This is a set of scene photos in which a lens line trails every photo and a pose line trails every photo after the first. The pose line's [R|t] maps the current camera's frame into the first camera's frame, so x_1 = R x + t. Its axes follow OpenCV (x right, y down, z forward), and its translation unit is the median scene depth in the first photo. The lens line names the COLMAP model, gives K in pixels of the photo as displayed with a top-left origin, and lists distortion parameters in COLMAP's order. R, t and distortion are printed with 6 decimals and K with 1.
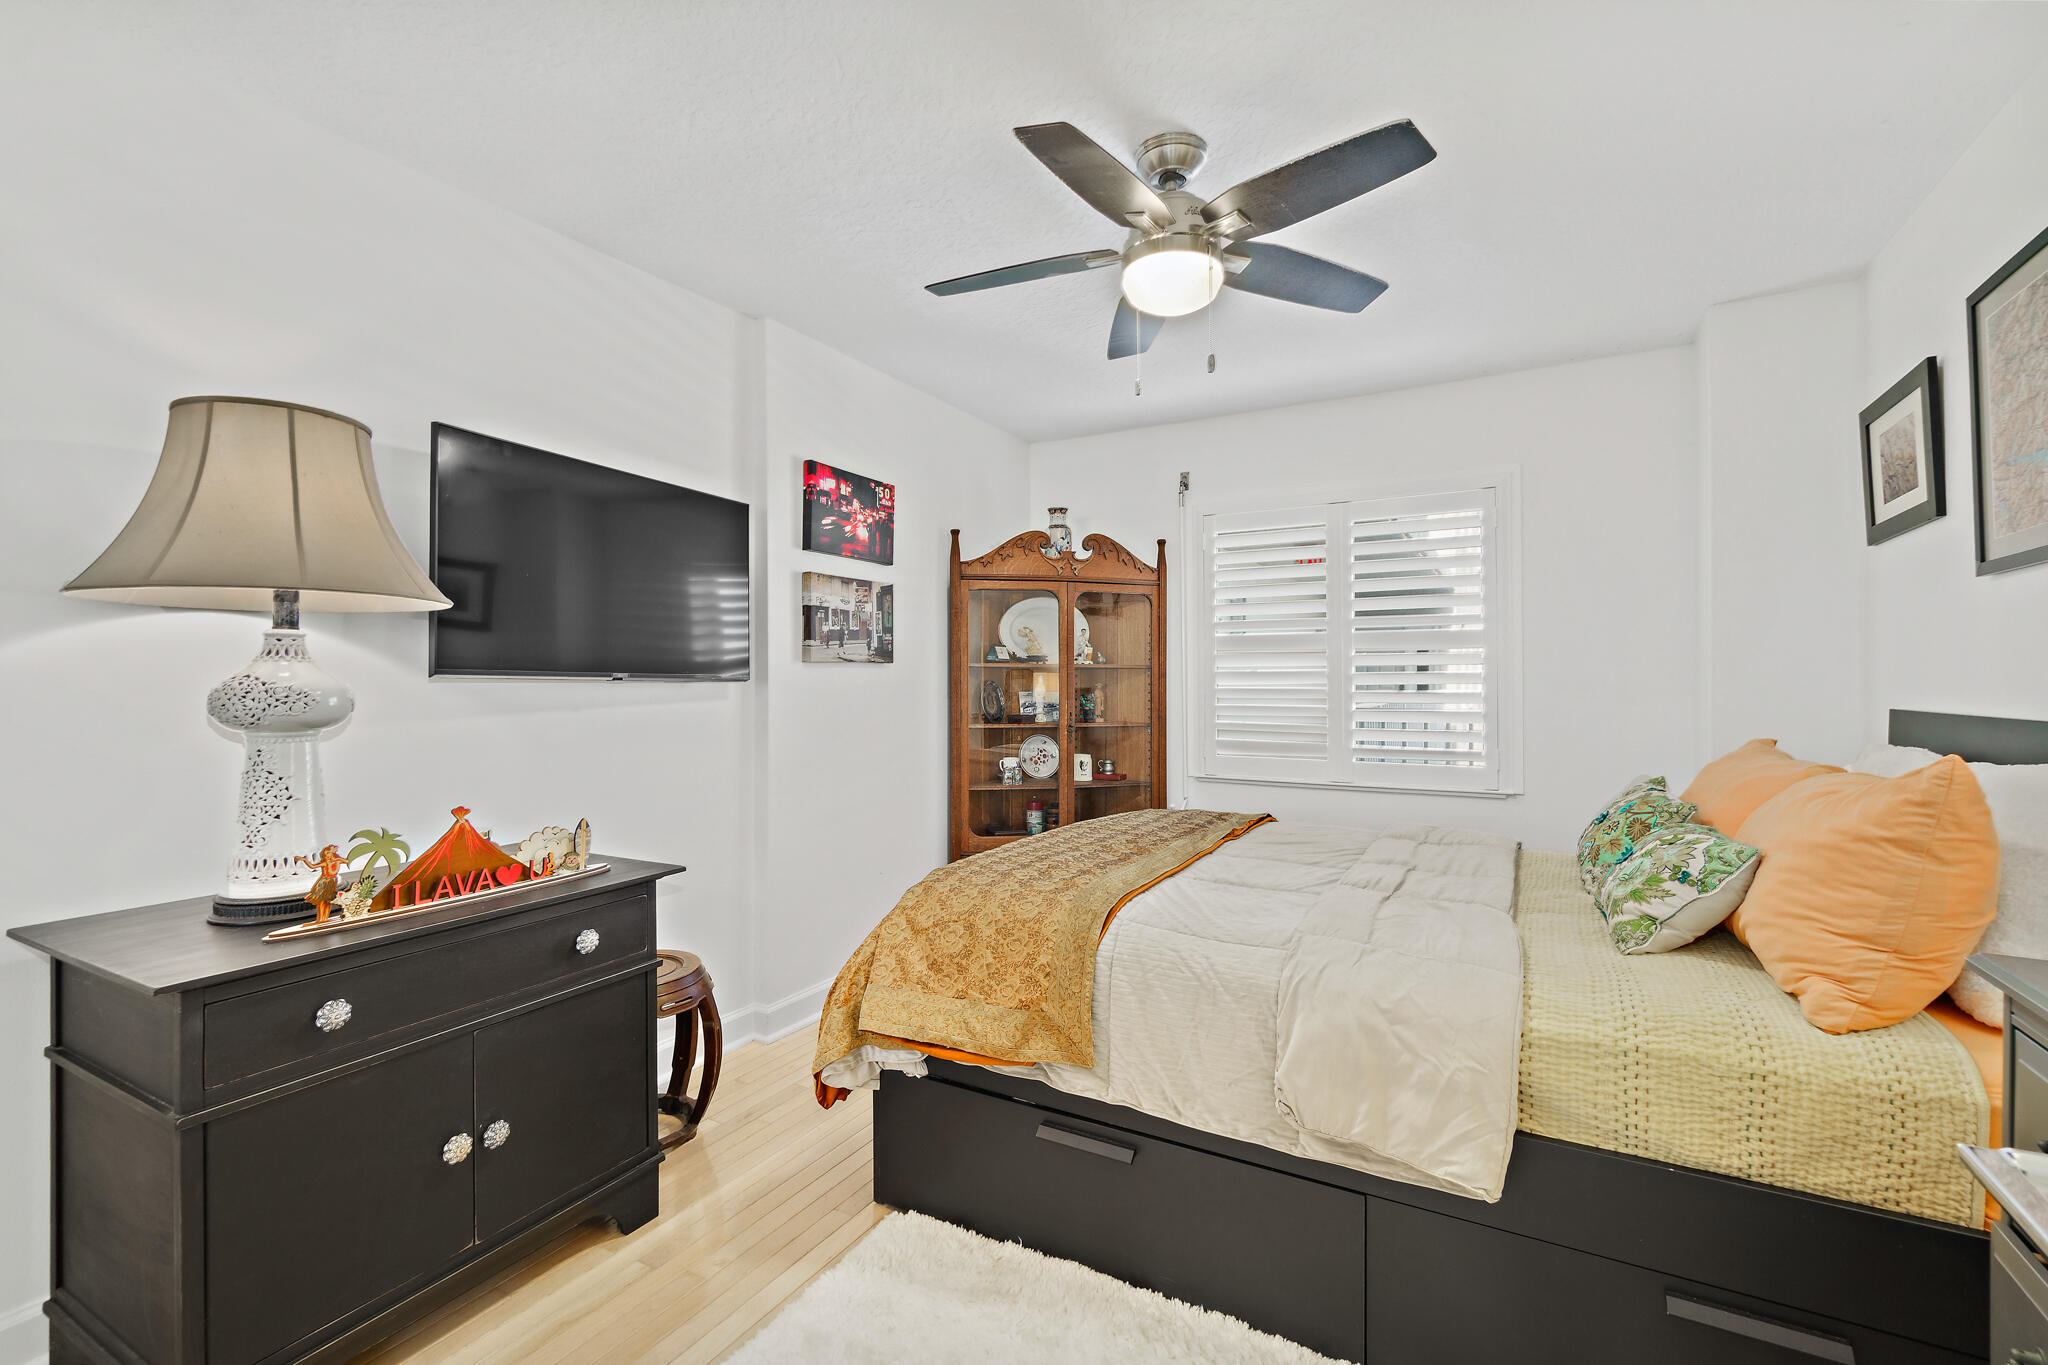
lens RADIAL K [[889.8, 0, 1028.2], [0, 889.8, 676.6], [0, 0, 1]] dist [-0.001463, 0.000529]
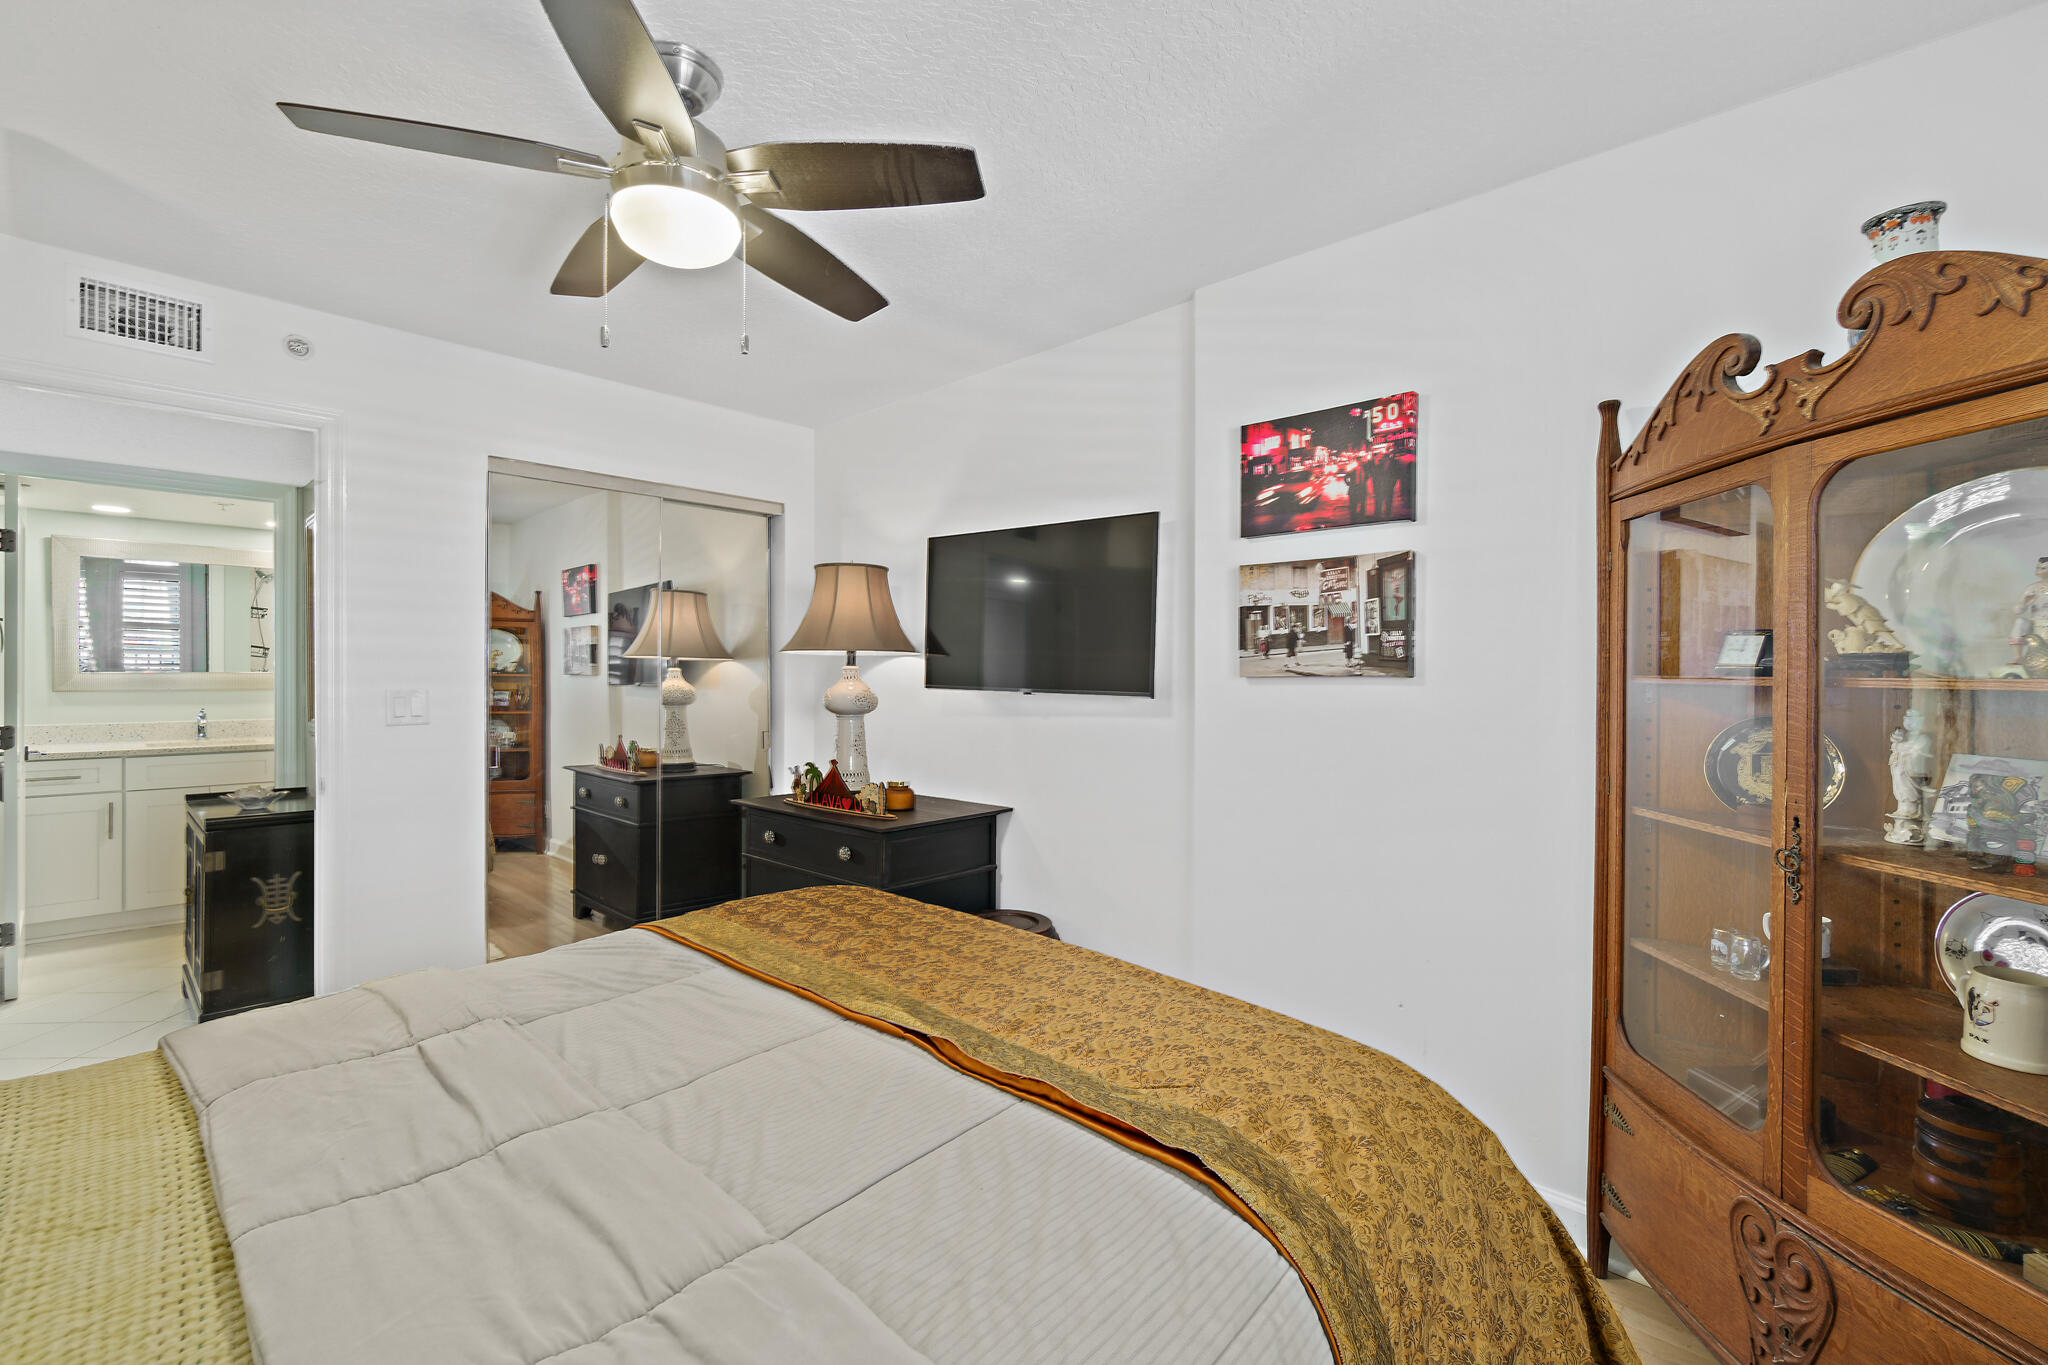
lens RADIAL K [[843.4, 0, 1021.4], [0, 843.4, 677.8], [0, 0, 1]] dist [0.000045, -0.000059]
pose [[-0.224573, 0.004393, -0.974447, 0.516305], [-0.004573, 0.999974, 0.005562, -0.018045], [0.974447, 0.005706, -0.224547, 0.924887]]
